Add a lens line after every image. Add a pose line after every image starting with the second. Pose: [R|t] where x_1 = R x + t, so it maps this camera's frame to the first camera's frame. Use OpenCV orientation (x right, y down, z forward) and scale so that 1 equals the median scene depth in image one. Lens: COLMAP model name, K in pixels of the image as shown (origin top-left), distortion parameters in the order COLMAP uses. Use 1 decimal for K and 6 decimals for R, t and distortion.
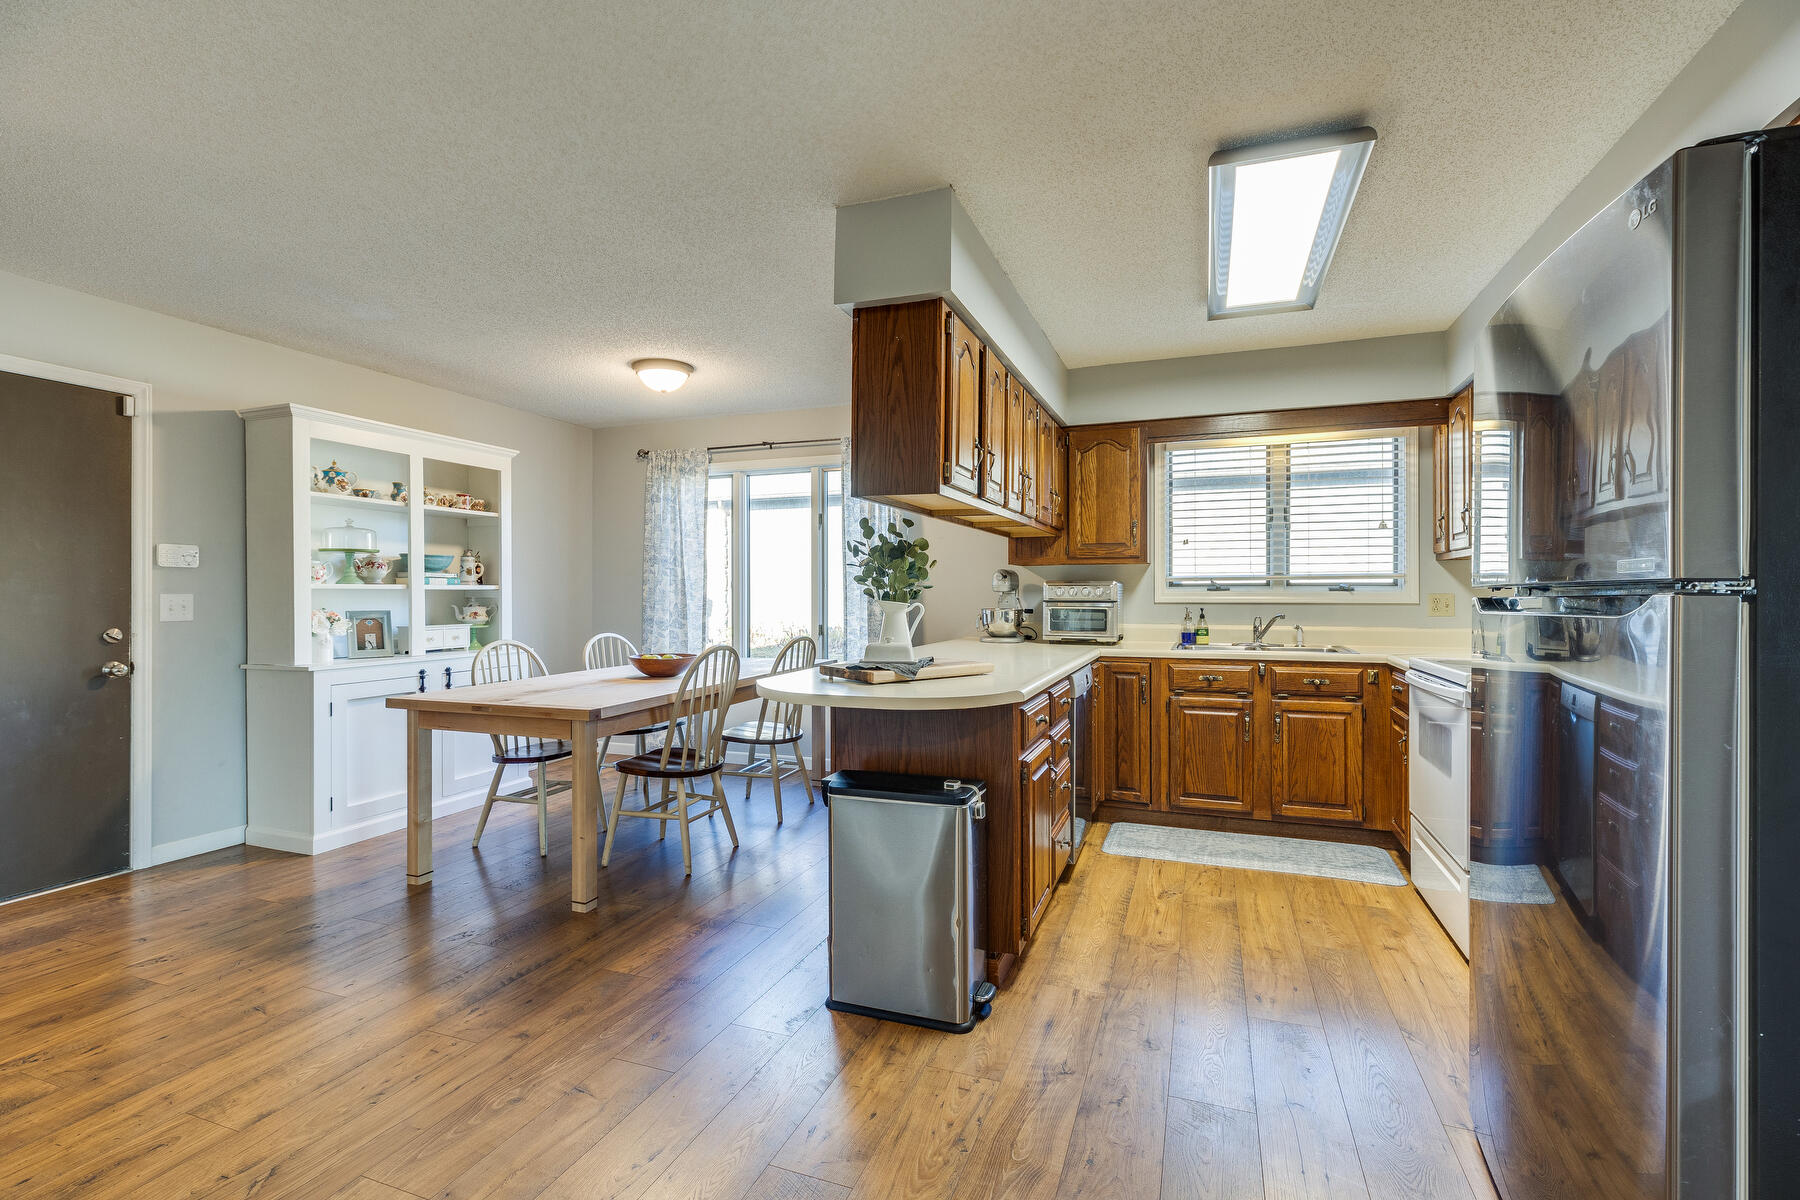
lens RADIAL K [[816.6, 0, 901.3], [0, 816.6, 592.4], [0, 0, 1]] dist [0.008111, -0.000925]
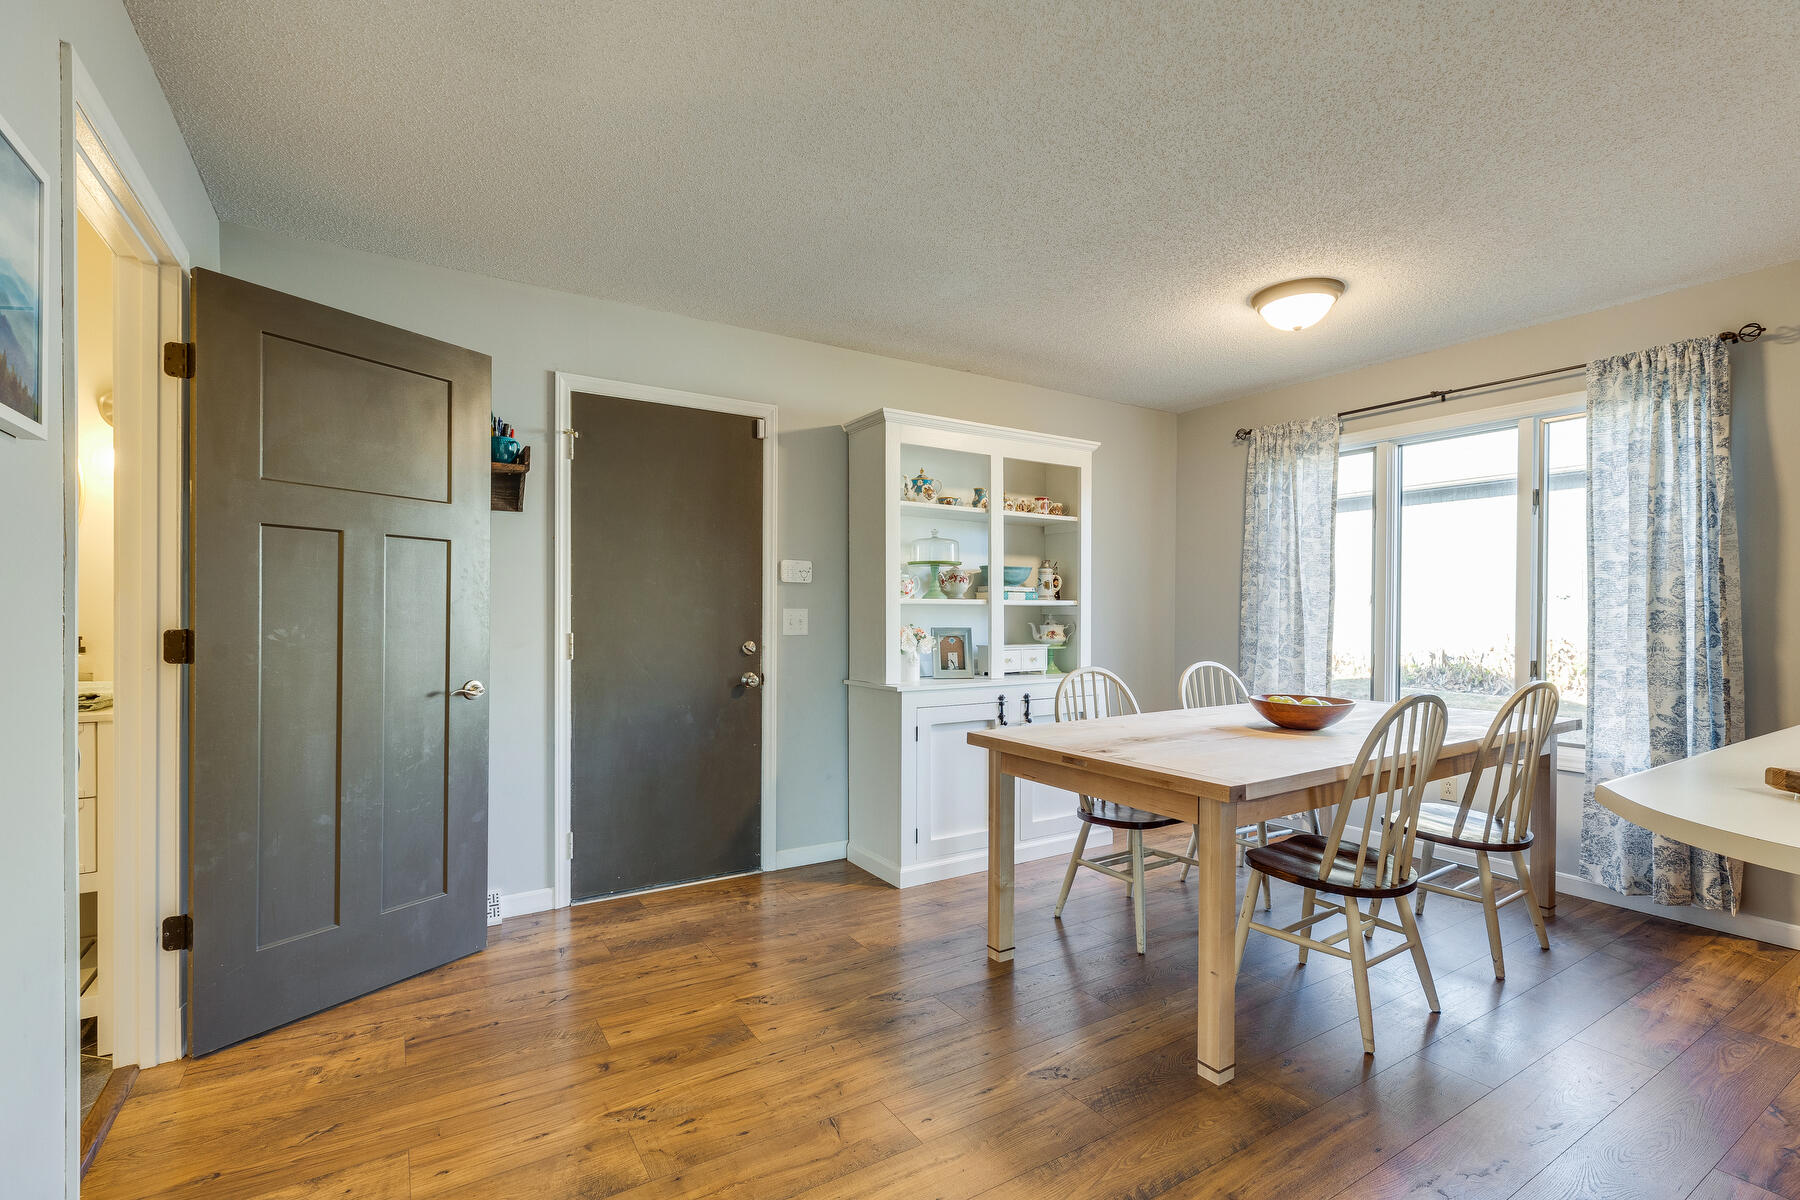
lens RADIAL K [[816.6, 0, 901.1], [0, 816.6, 615.2], [0, 0, 1]] dist [0.008111, -0.000925]
pose [[0.802121, 0.008140, -0.597106, -0.157438], [-0.005316, 0.999965, 0.006492, 0.002596], [0.597138, -0.002033, 0.802136, 0.245761]]
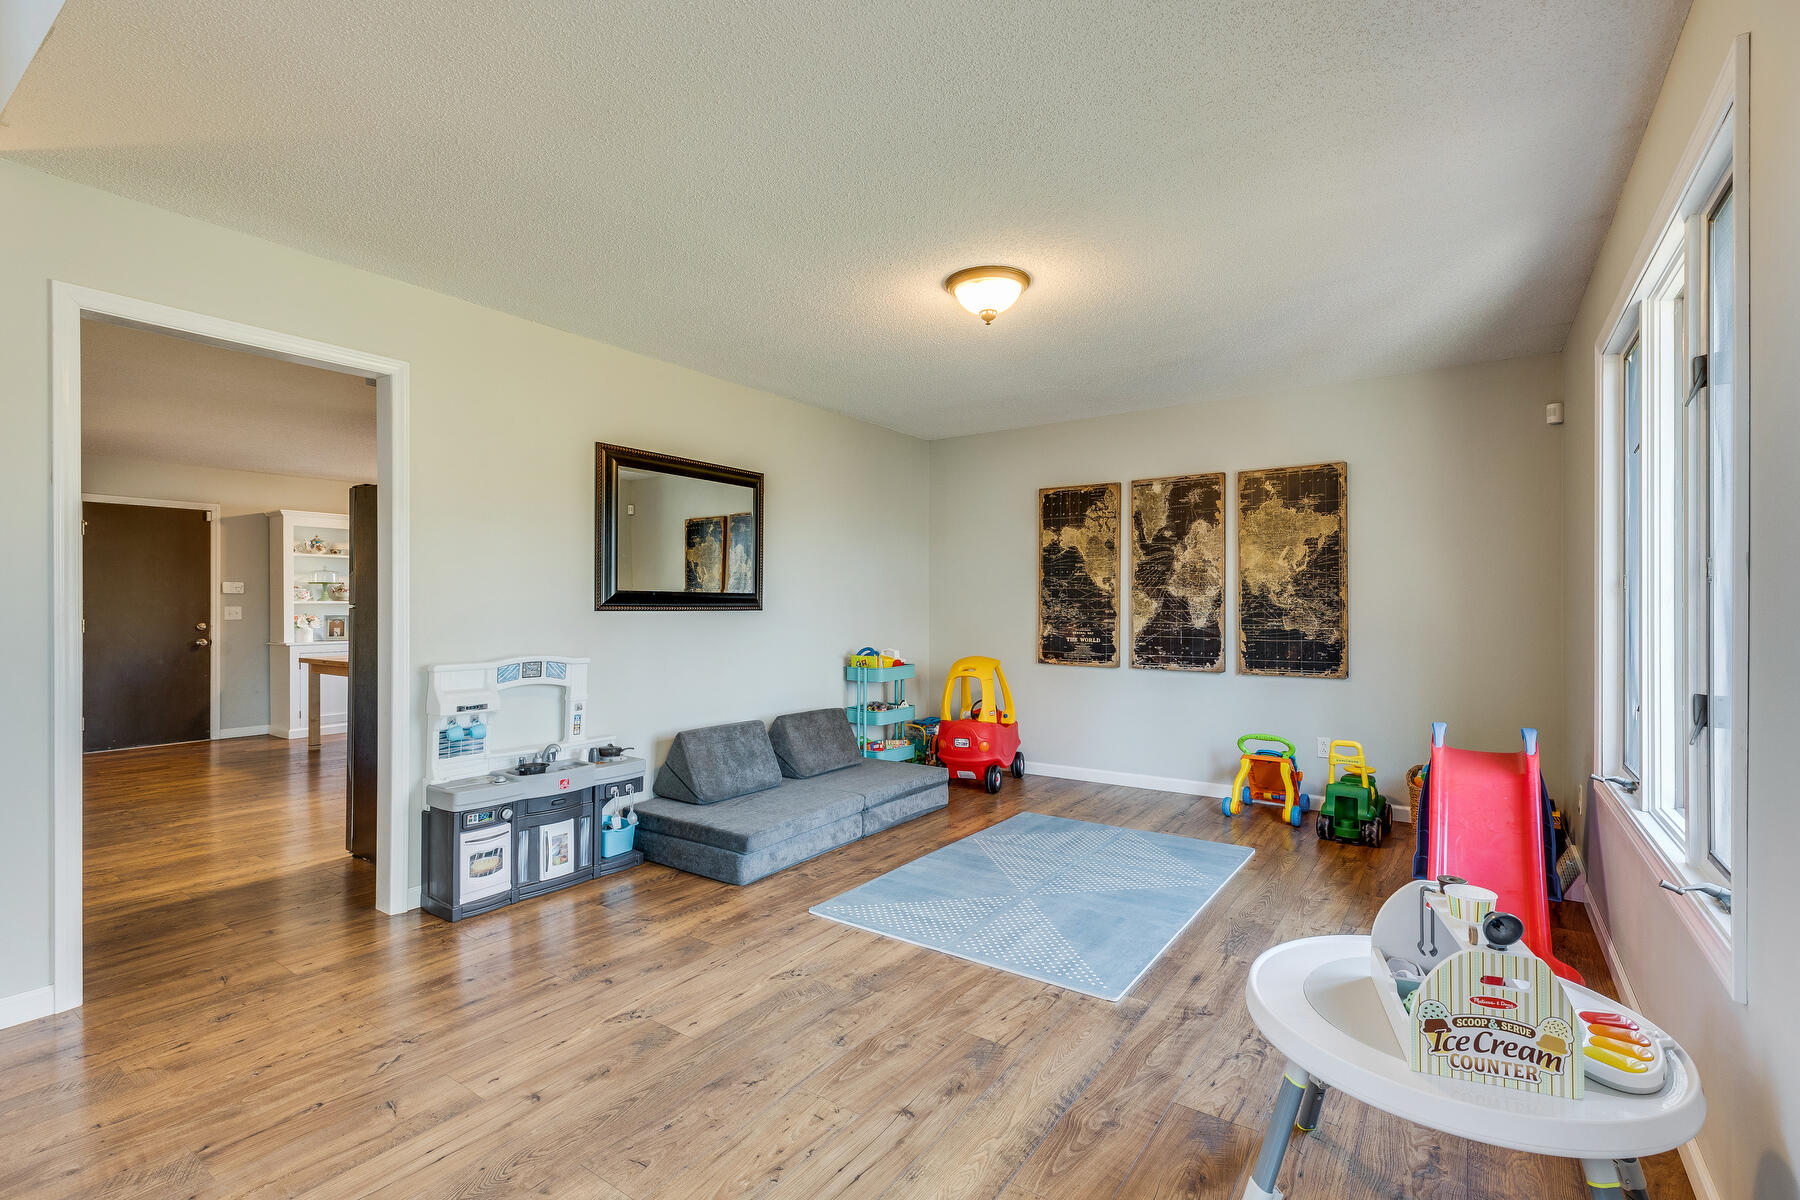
lens RADIAL K [[816.6, 0, 908.1], [0, 816.6, 602.1], [0, 0, 1]] dist [0.008111, -0.000925]
pose [[0.972607, -0.002368, -0.232442, 1.136938], [0.001320, 0.999988, -0.004664, 0.002605], [0.232450, 0.004229, 0.972599, -0.546978]]
